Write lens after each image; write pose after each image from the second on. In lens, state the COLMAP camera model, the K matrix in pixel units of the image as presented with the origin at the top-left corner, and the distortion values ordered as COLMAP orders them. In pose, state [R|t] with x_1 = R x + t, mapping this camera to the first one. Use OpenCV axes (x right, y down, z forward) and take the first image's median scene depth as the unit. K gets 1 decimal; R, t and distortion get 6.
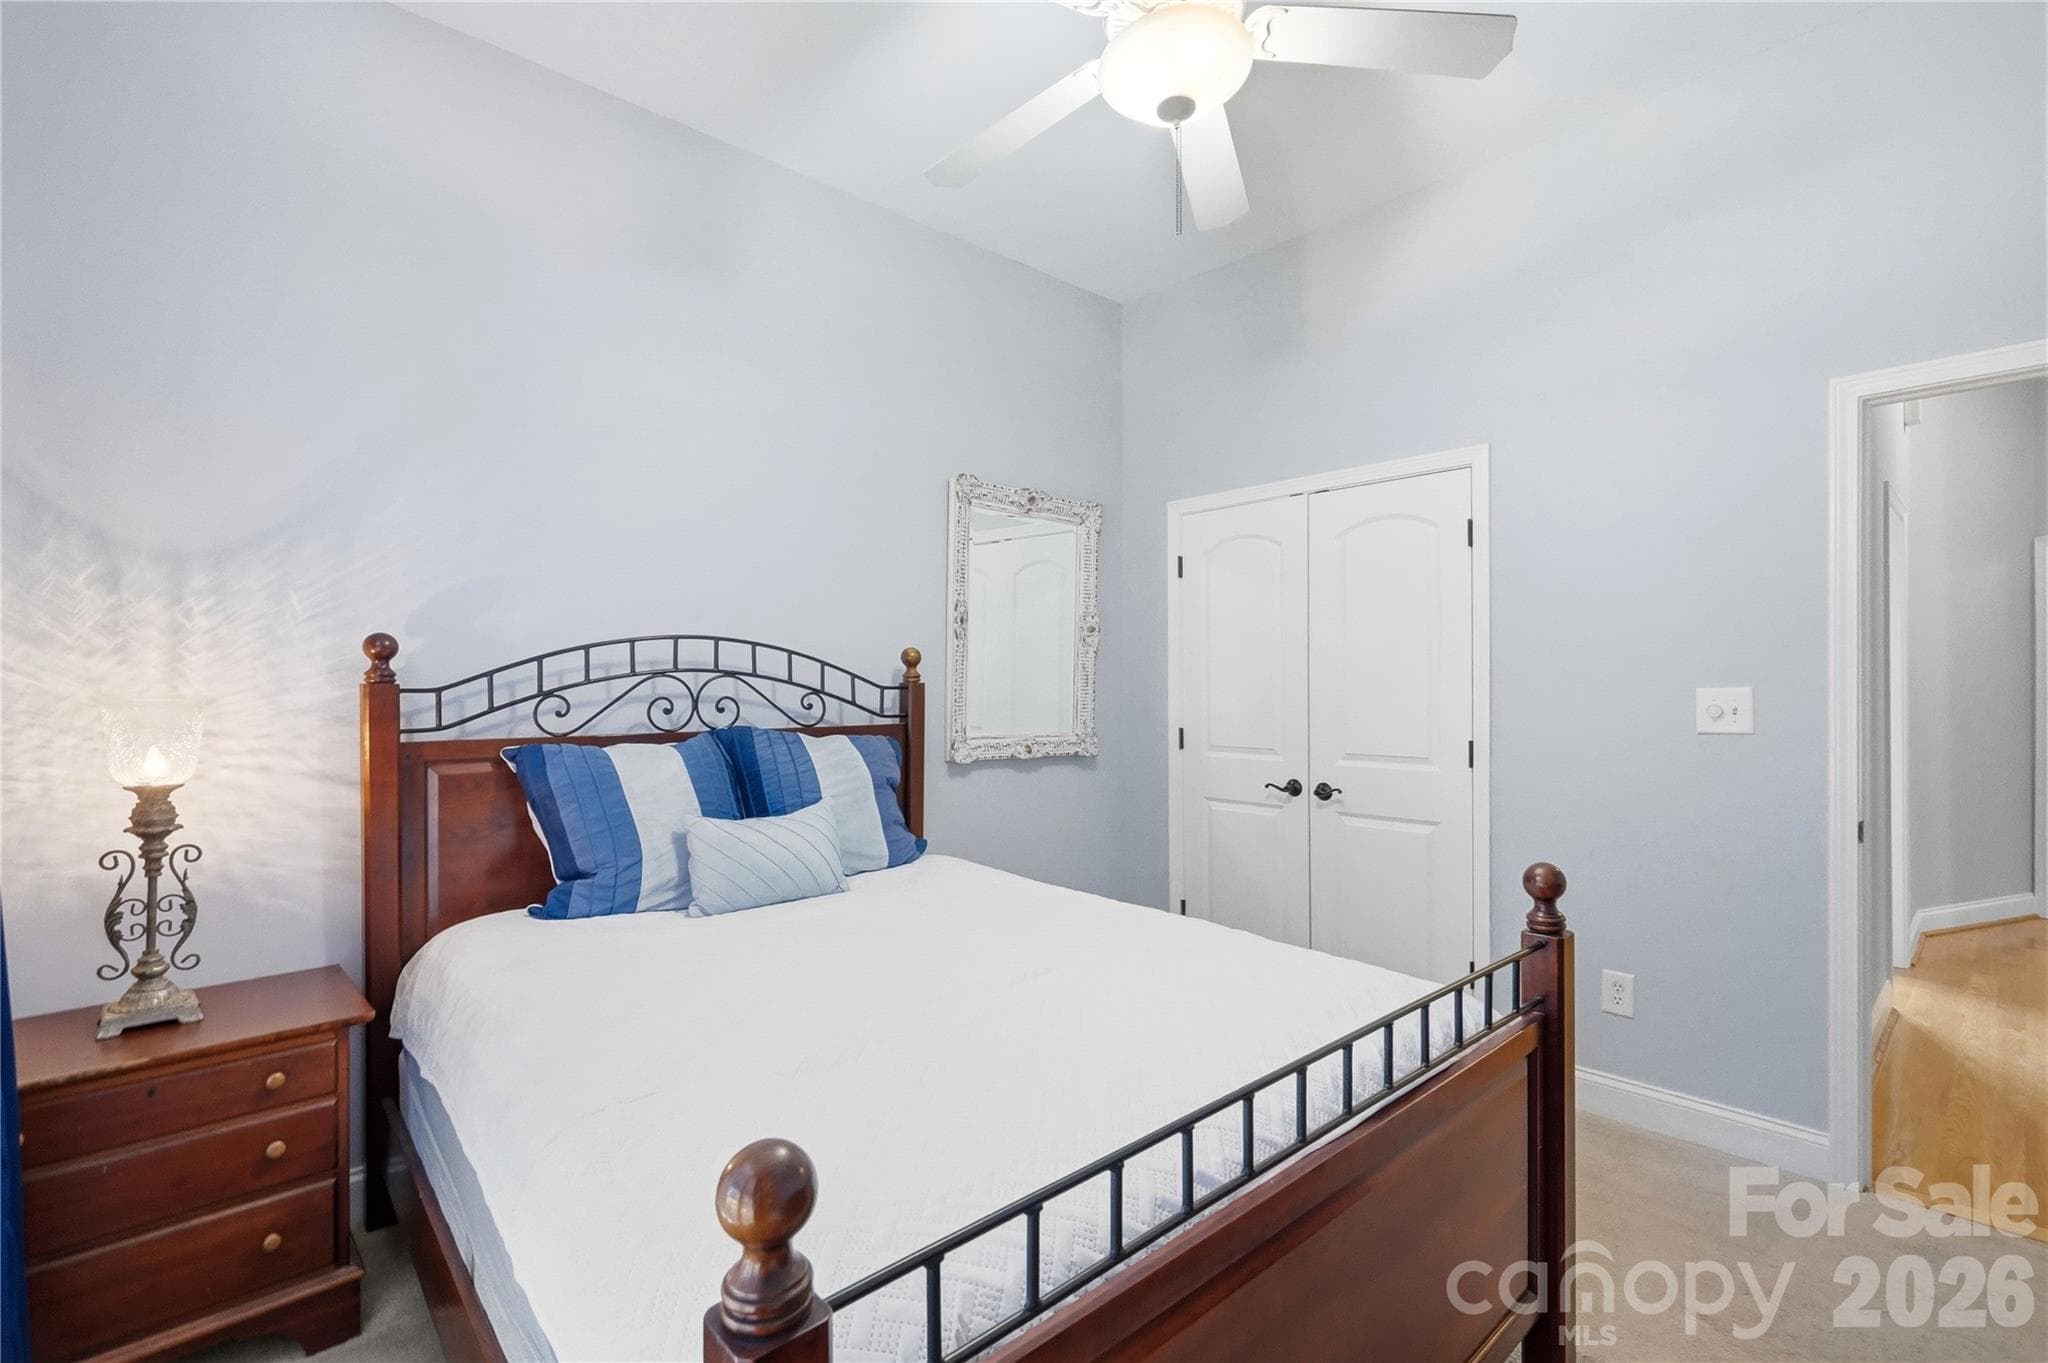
lens RADIAL K [[925.9, 0, 1024.3], [0, 925.9, 688.1], [0, 0, 1]] dist [0.004808, 0.000719]
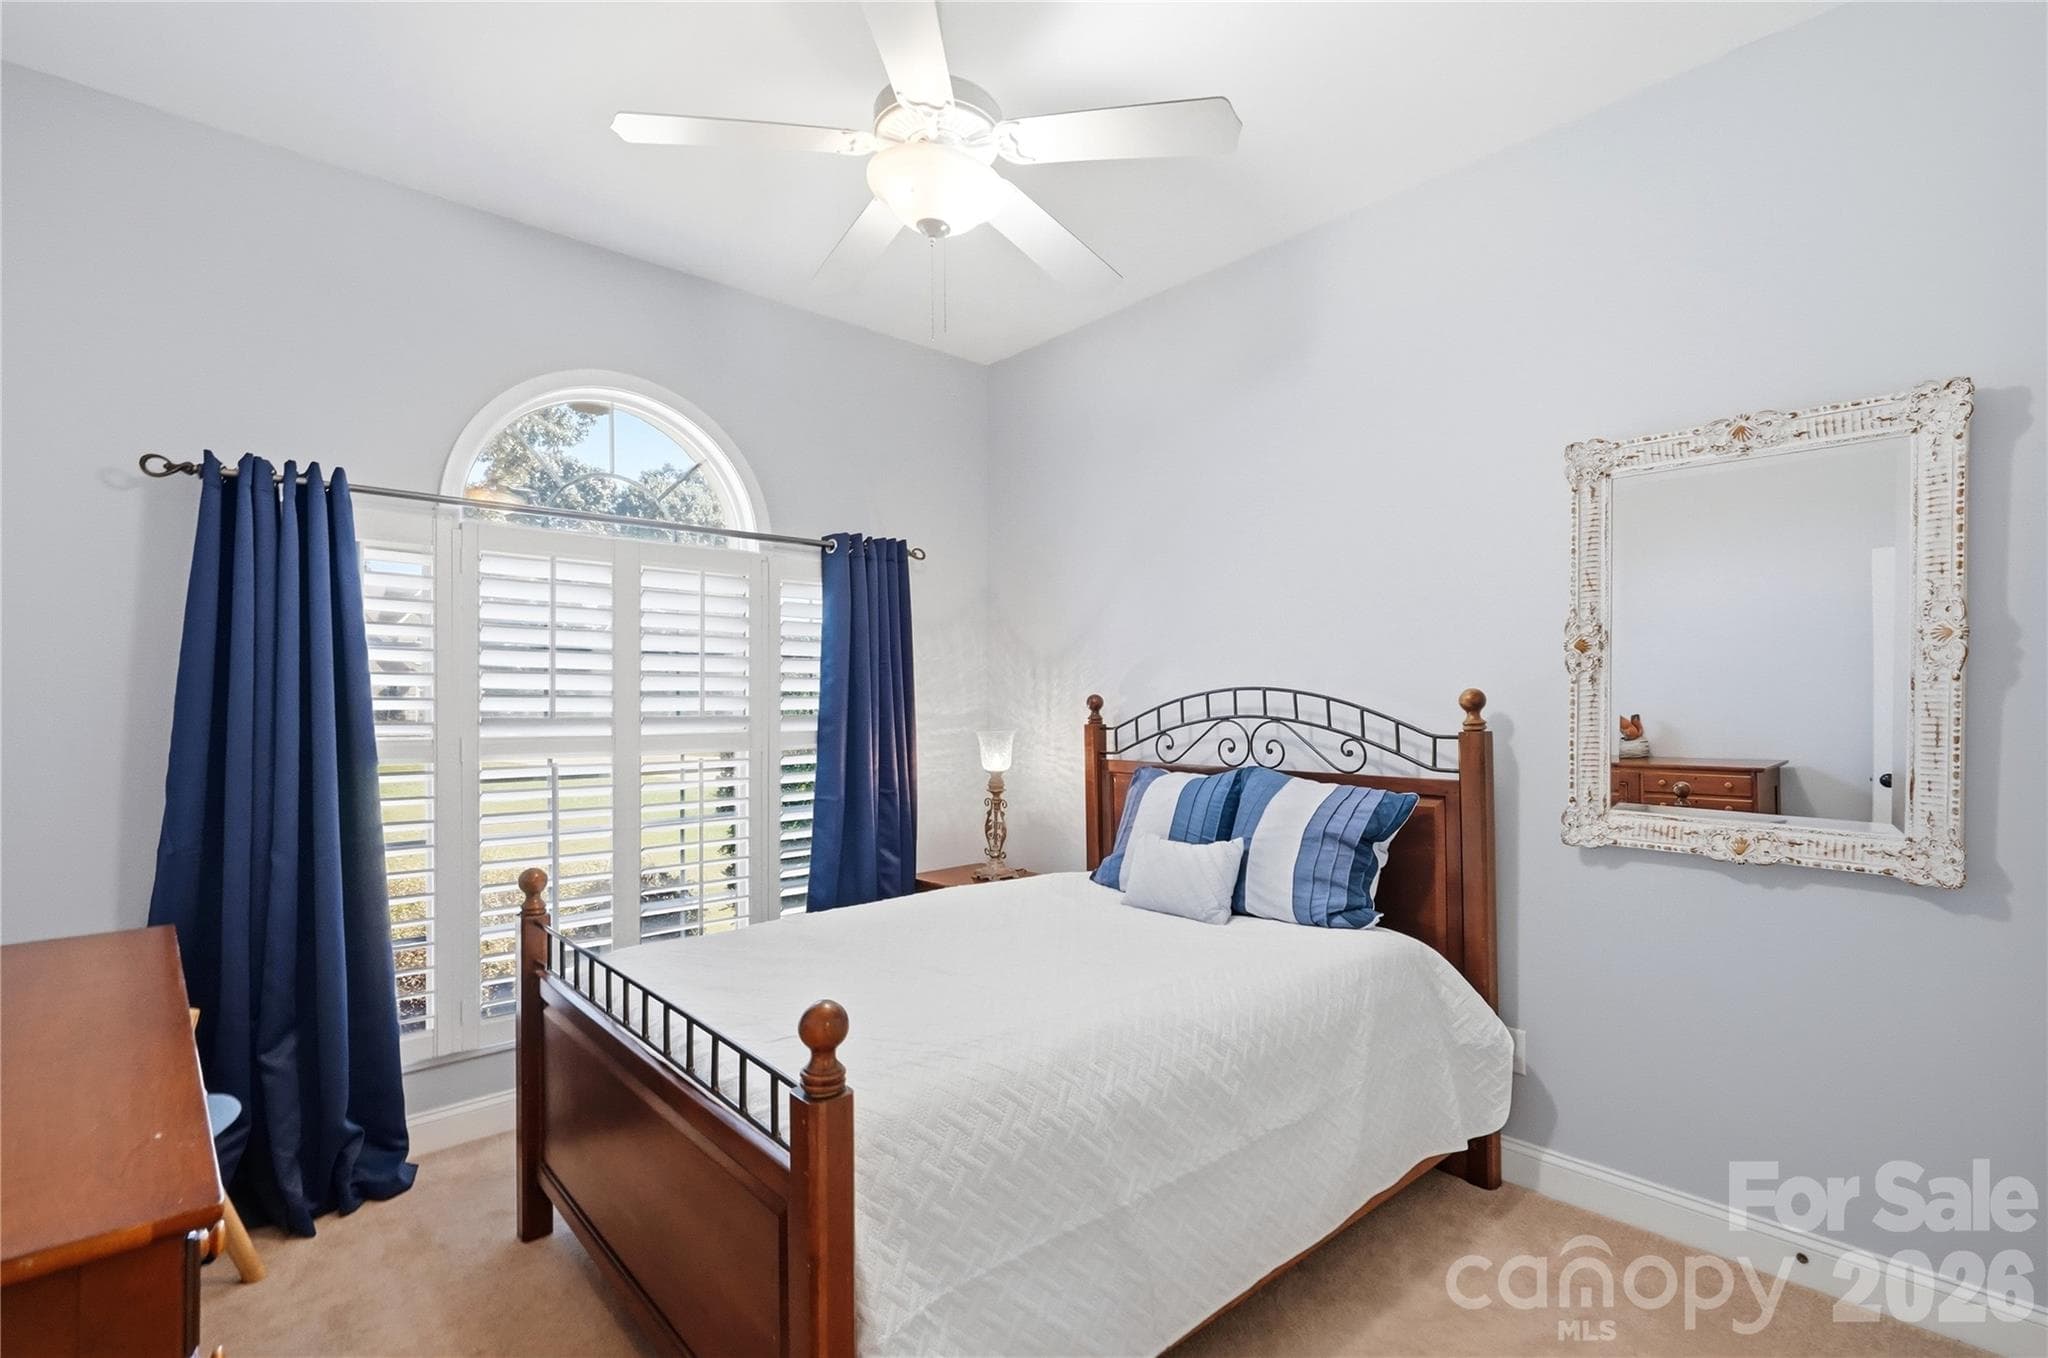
lens RADIAL K [[925.9, 0, 1032.3], [0, 925.9, 691.8], [0, 0, 1]] dist [0.004808, 0.000719]
pose [[-0.003677, 0.000018, -0.999993, 0.822708], [0.011215, 0.999937, -0.000023, -0.053556], [0.999930, -0.011215, -0.003677, 0.722434]]
